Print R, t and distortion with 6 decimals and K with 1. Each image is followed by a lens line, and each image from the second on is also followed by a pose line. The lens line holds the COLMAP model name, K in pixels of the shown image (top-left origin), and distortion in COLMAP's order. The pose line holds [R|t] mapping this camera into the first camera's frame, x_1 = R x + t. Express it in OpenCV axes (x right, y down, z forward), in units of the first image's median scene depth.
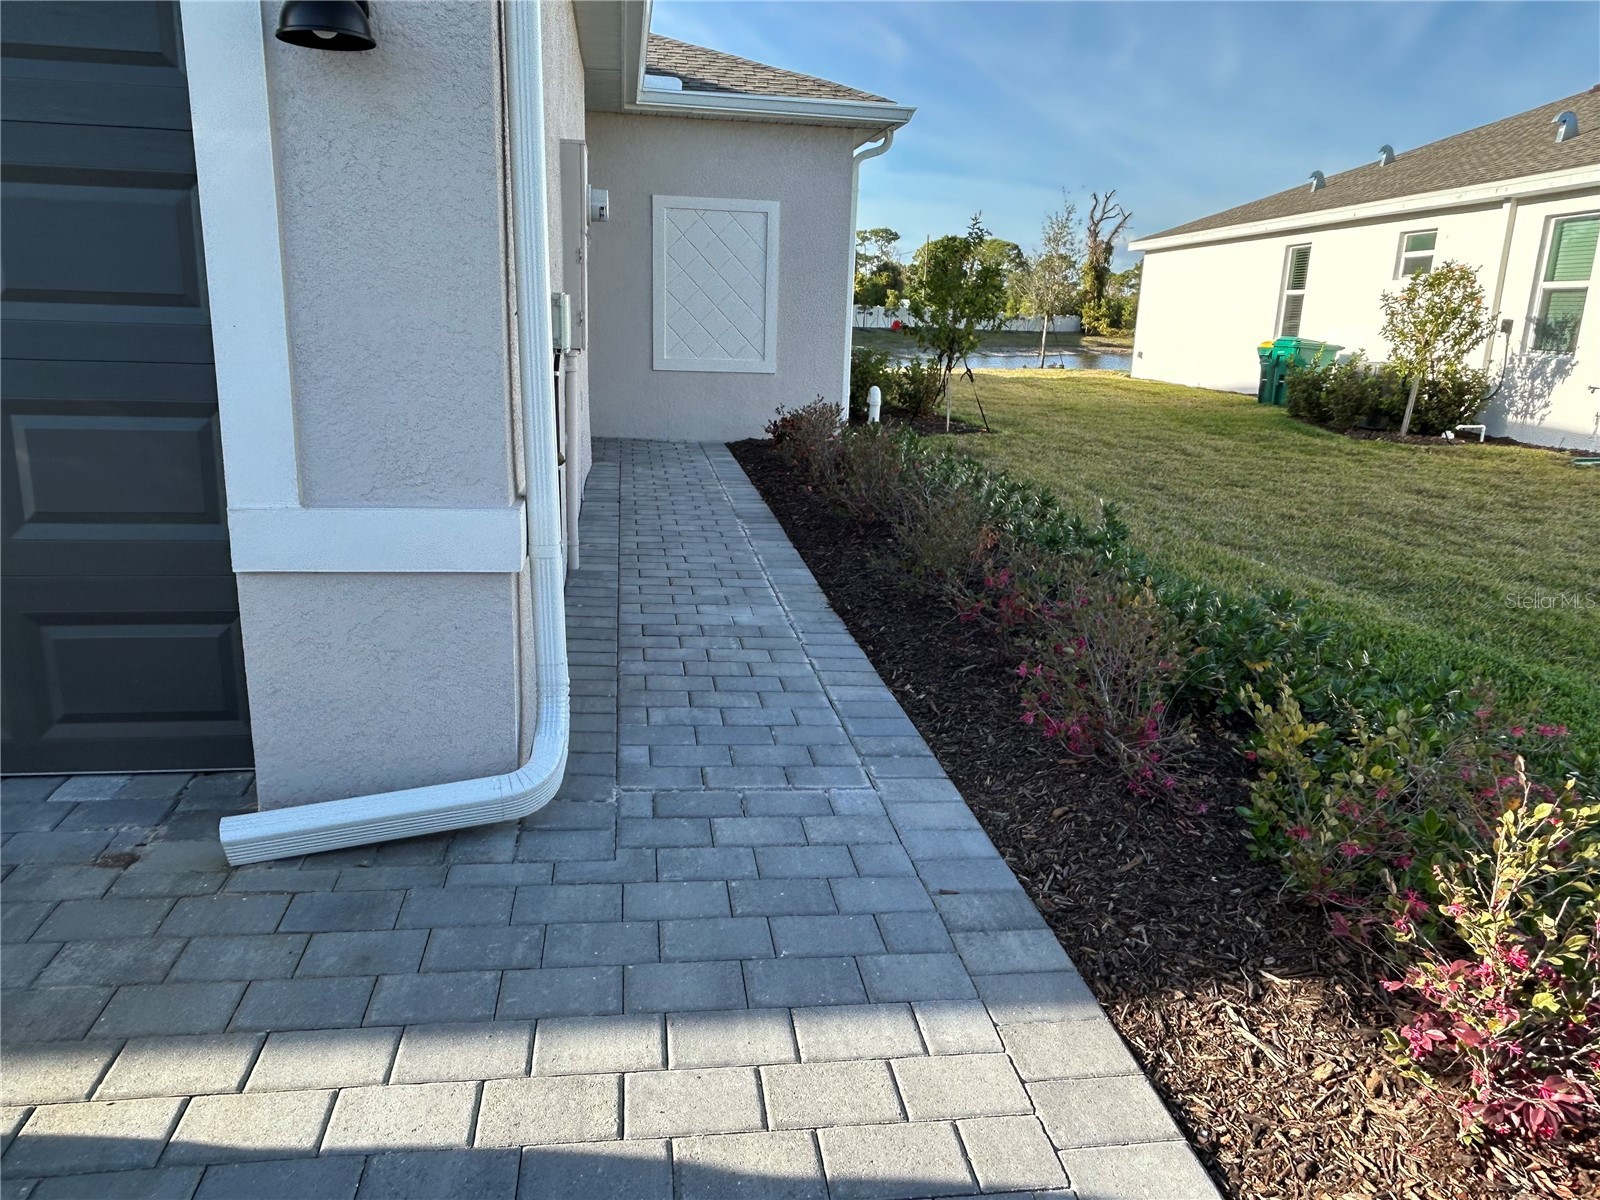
lens RADIAL K [[1096.8, 0, 800.0], [0, 1096.8, 600.0], [0, 0, 1]] dist [-0.000118, 0.000485]
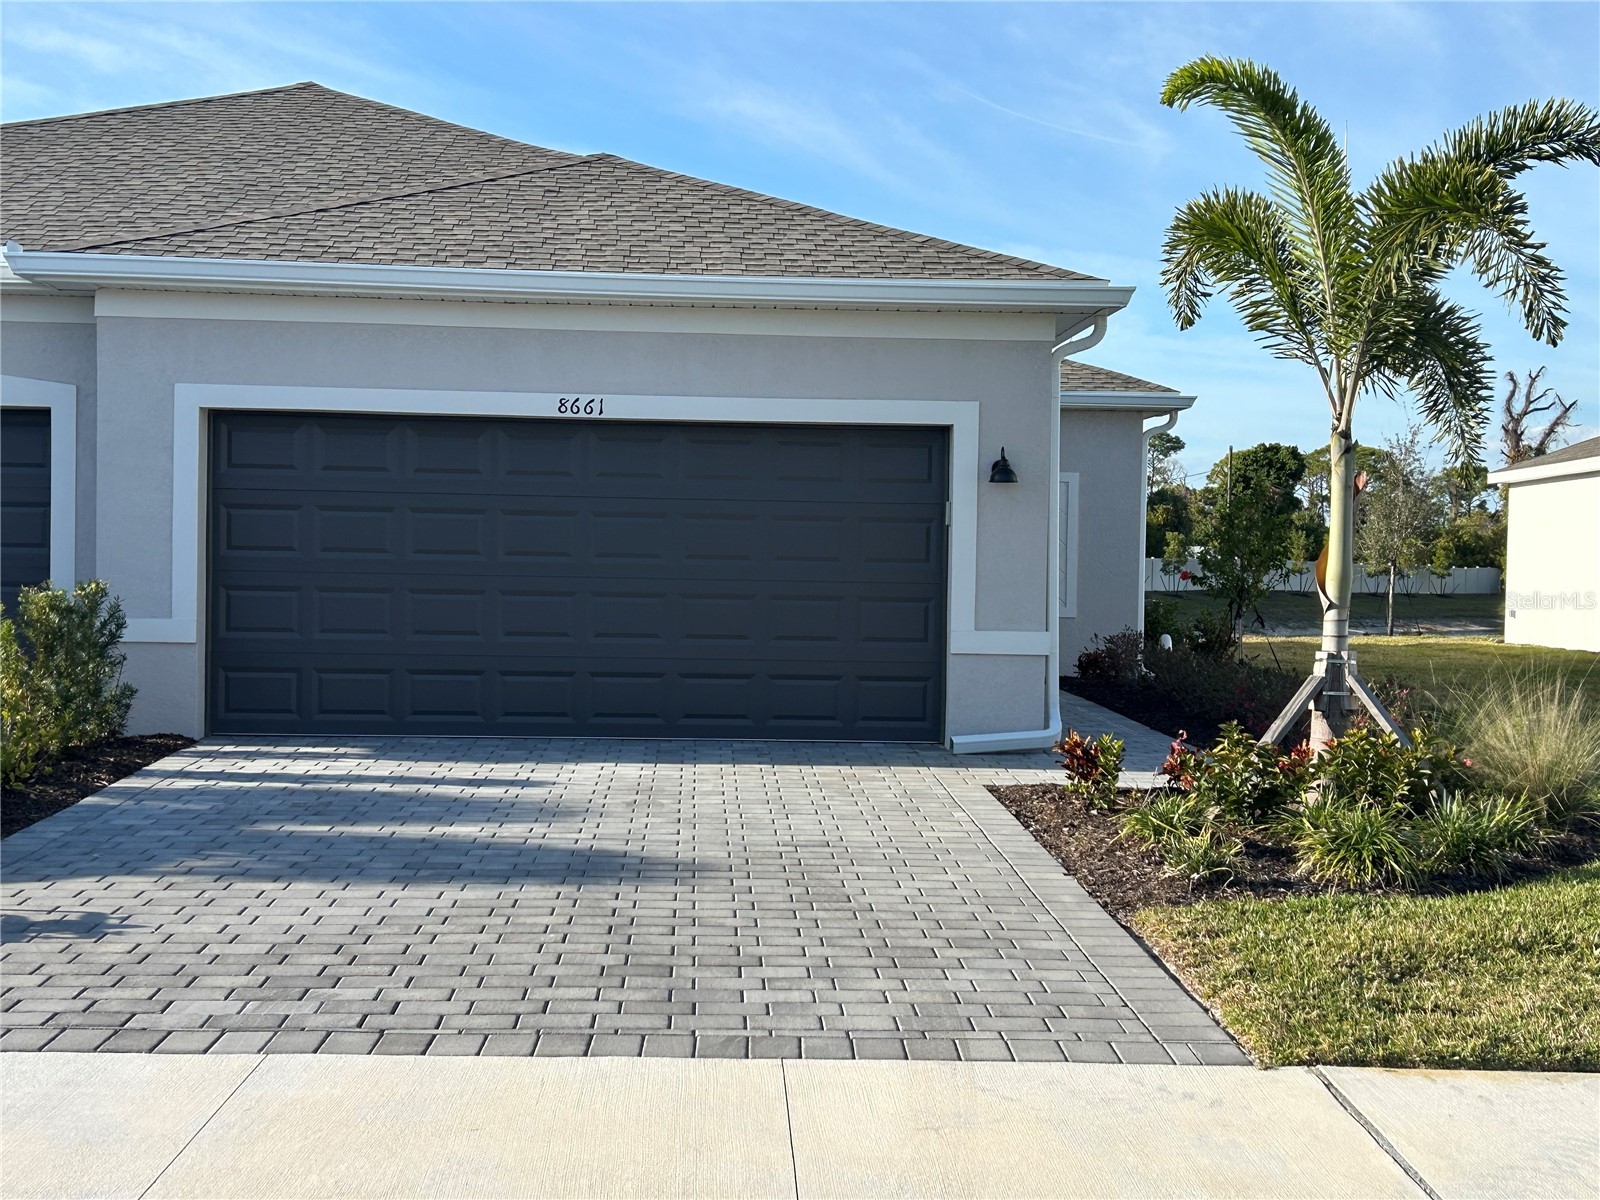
lens RADIAL K [[2057.1, 0, 800.0], [0, 2057.1, 600.0], [0, 0, 1]] dist [0.123861, -0.003929]
pose [[0.995115, -0.013584, -0.097780, -0.013942], [-0.010335, 0.970710, -0.240032, 0.040897], [0.098176, 0.239870, 0.965828, -0.153320]]
